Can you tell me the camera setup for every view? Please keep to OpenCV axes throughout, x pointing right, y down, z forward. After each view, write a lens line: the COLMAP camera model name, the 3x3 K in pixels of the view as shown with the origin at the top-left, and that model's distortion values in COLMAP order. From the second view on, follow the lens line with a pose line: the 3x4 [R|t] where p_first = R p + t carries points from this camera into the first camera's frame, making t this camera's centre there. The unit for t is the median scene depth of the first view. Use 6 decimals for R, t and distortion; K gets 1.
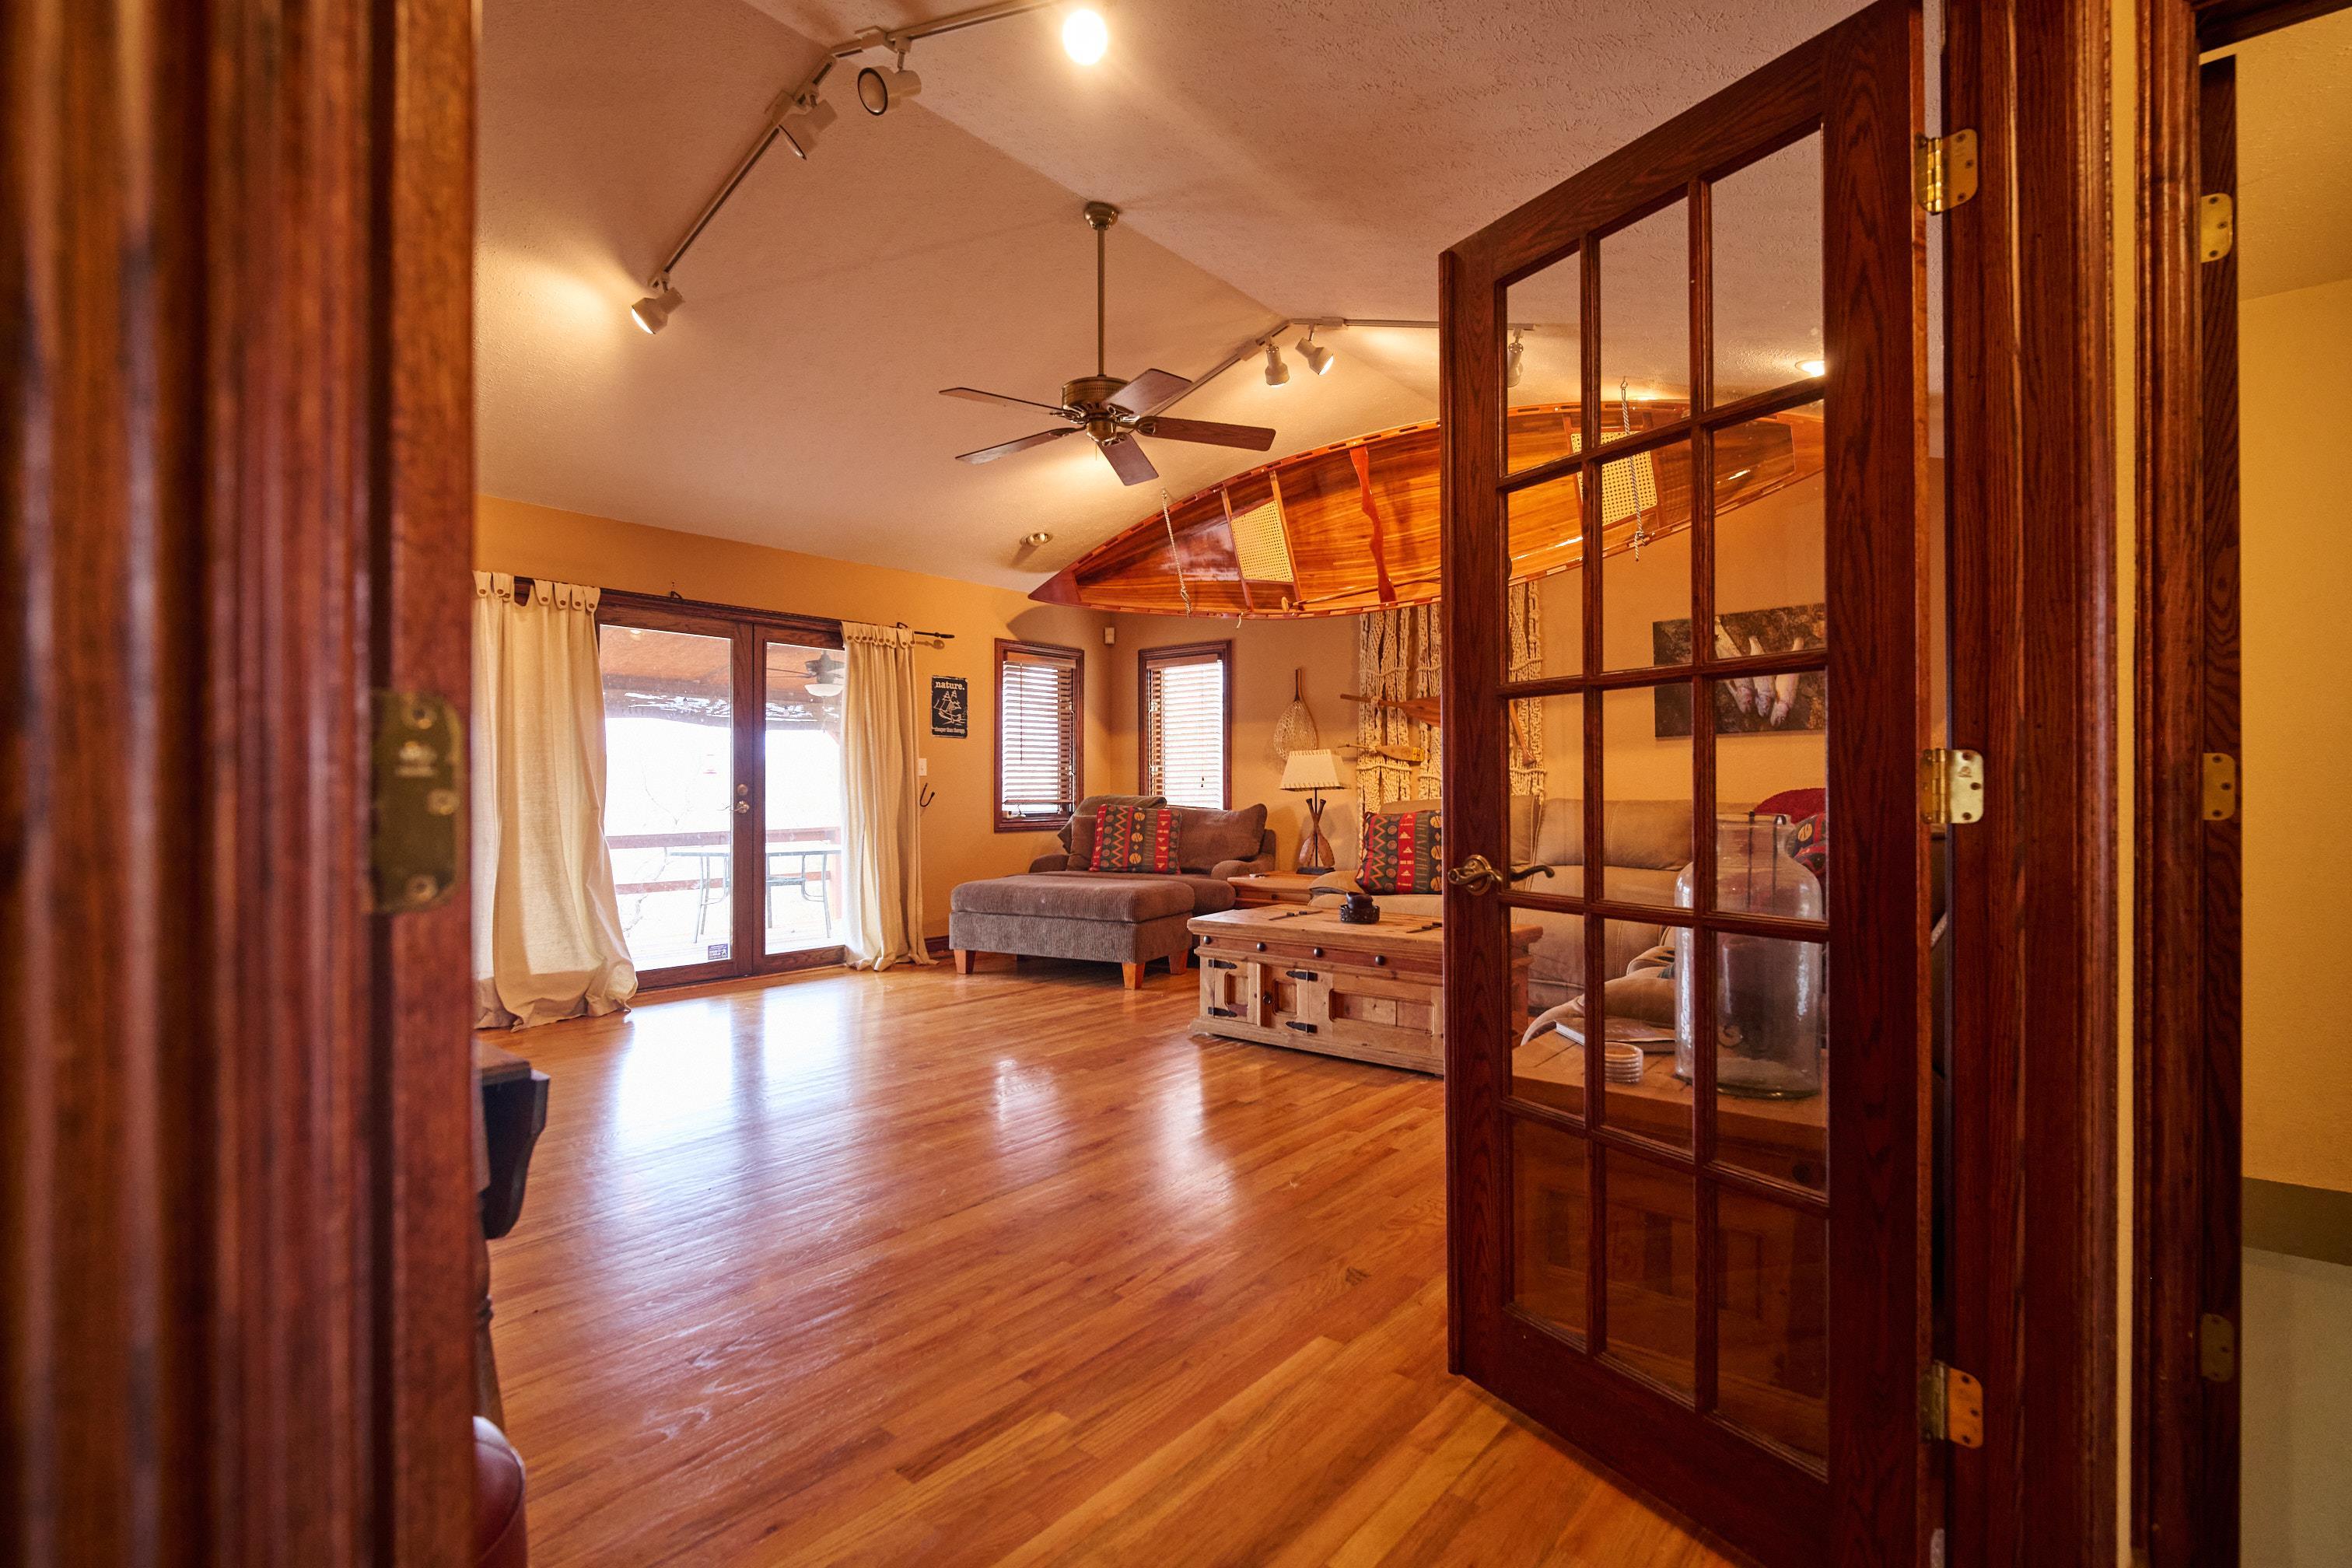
lens RADIAL K [[1085.1, 0, 1182.0], [0, 1085.1, 777.8], [0, 0, 1]] dist [-0.004509, -0.002288]
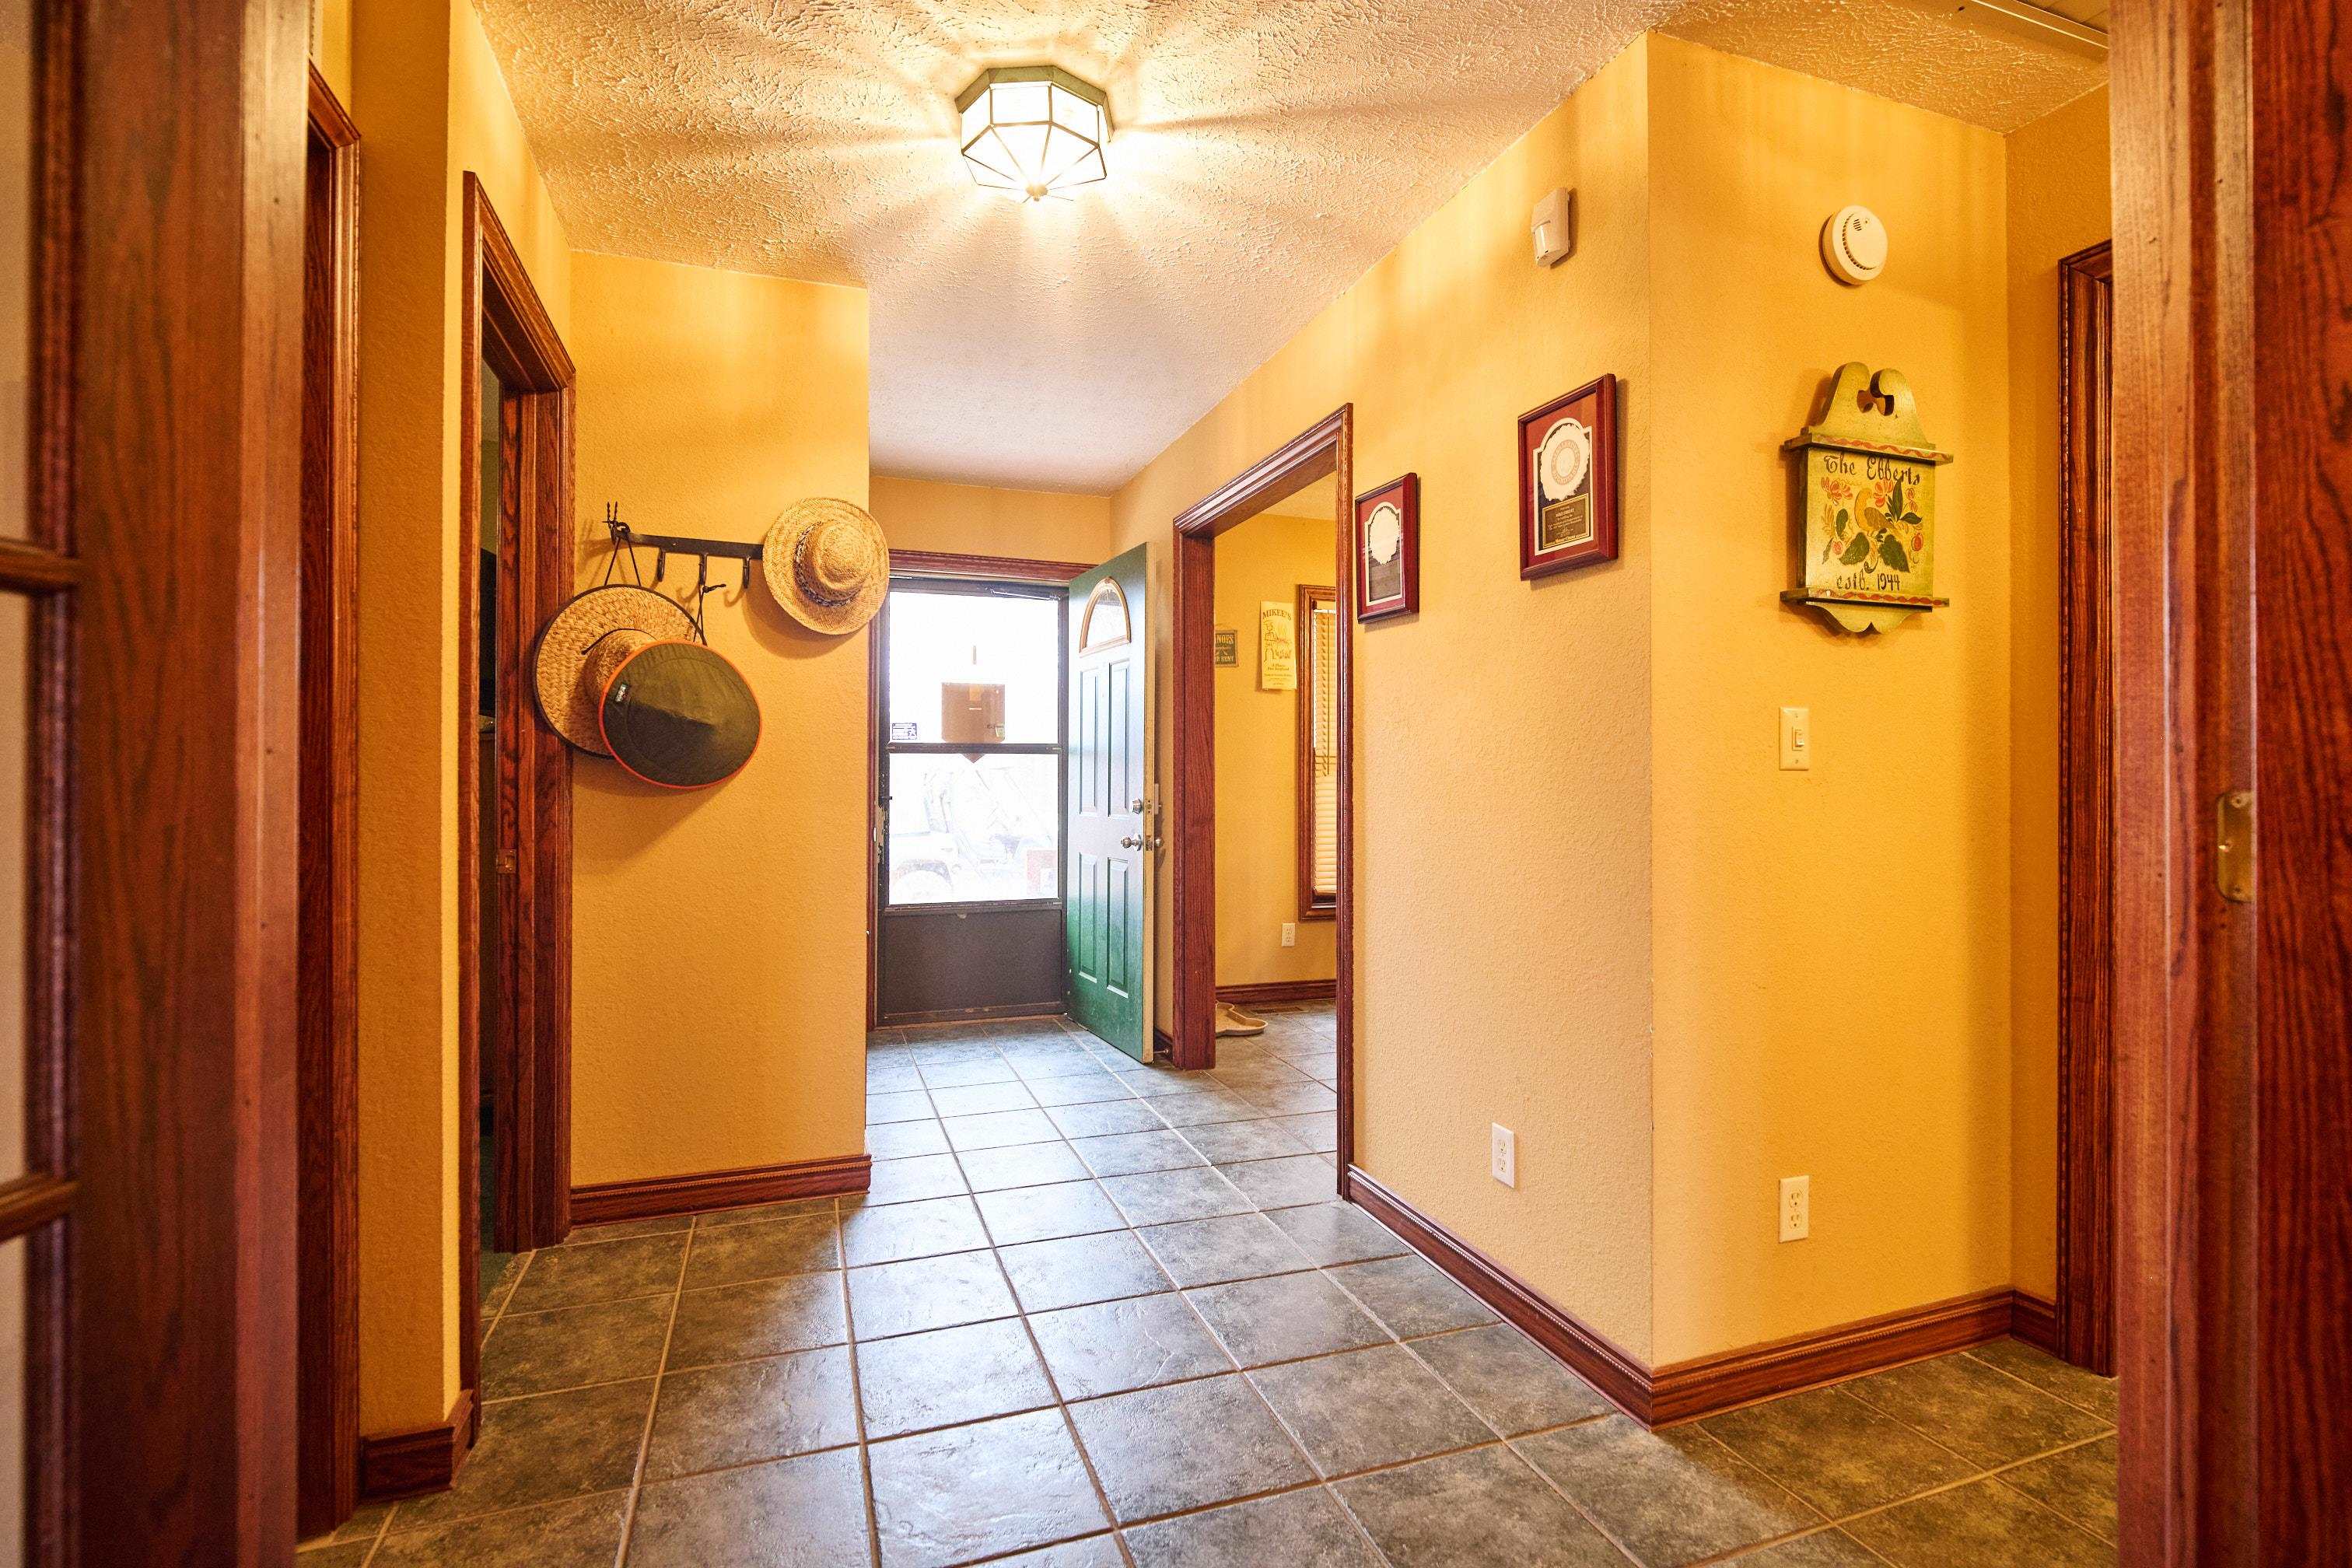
lens RADIAL K [[1085.1, 0, 1182.1], [0, 1085.1, 771.2], [0, 0, 1]] dist [-0.004509, -0.002288]
pose [[-0.862307, 0.005491, 0.506356, -0.005452], [-0.001758, 0.999903, -0.013838, -0.006041], [-0.506383, -0.012823, -0.862213, 0.285636]]
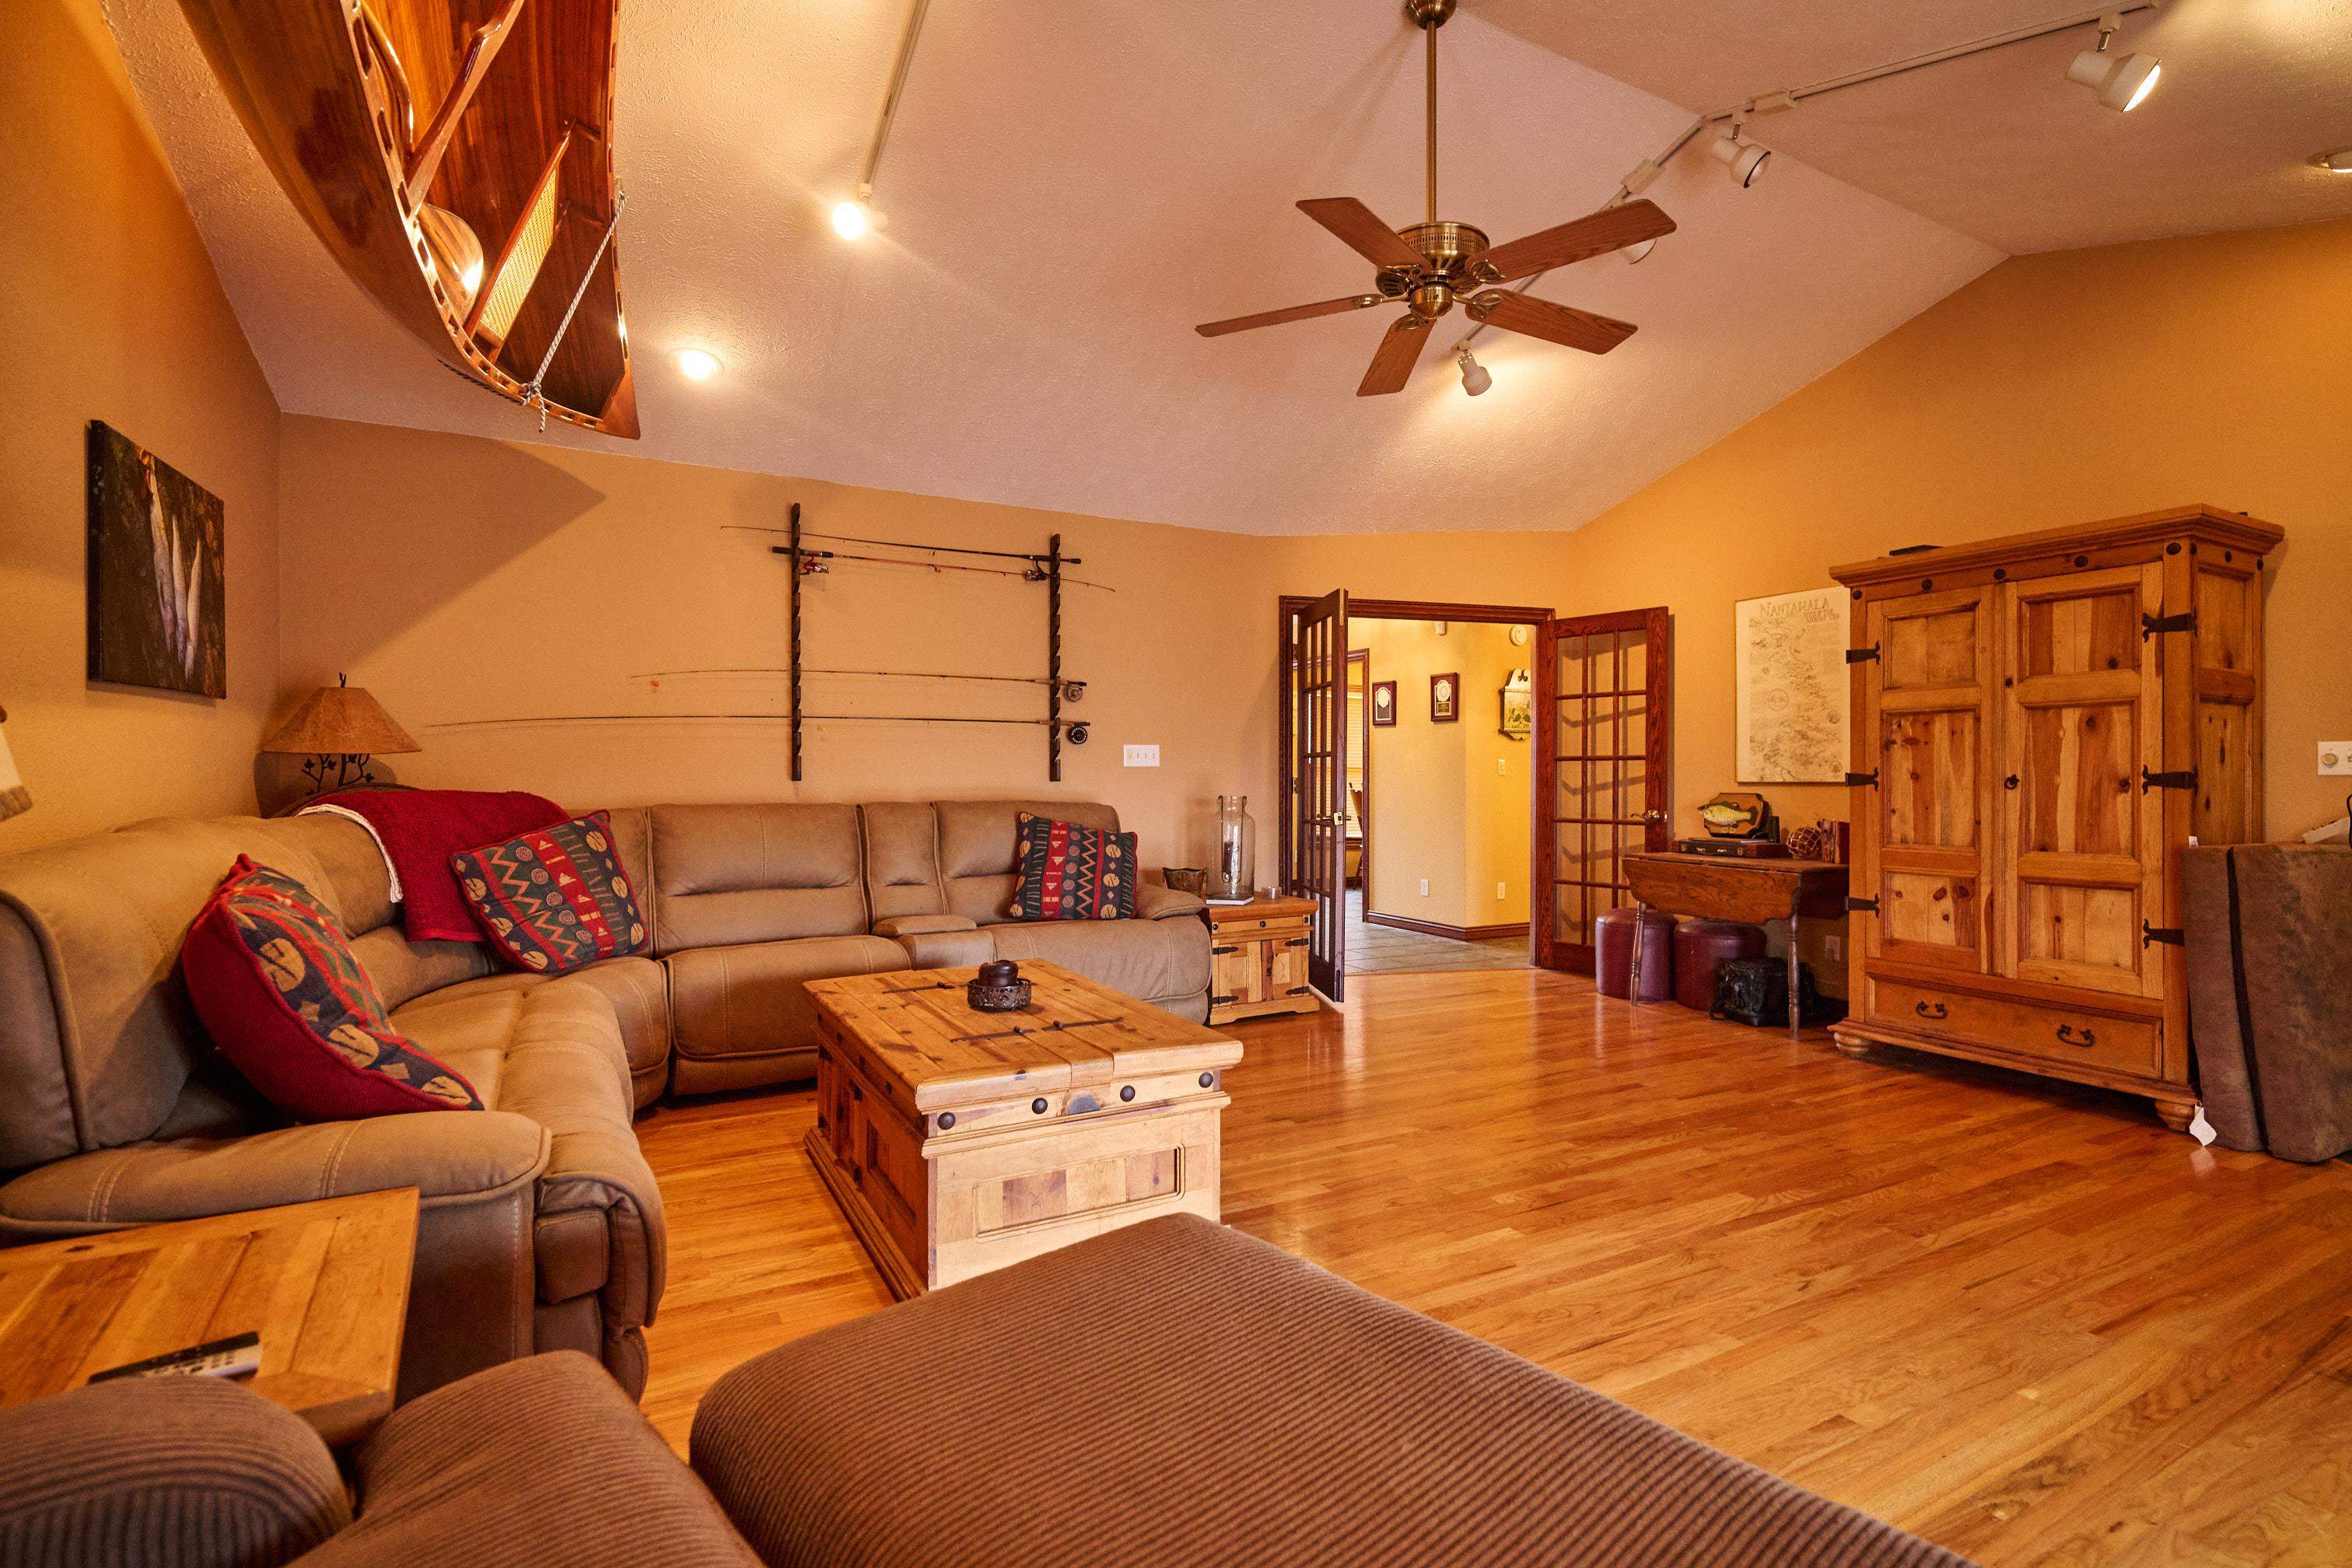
lens RADIAL K [[1085.1, 0, 1185.7], [0, 1085.1, 766.8], [0, 0, 1]] dist [-0.004509, -0.002288]
pose [[-0.926167, 0.003016, 0.377103, -0.144876], [-0.004233, 0.999822, -0.018394, 0.003653], [-0.377091, -0.018632, -0.925989, 1.283279]]
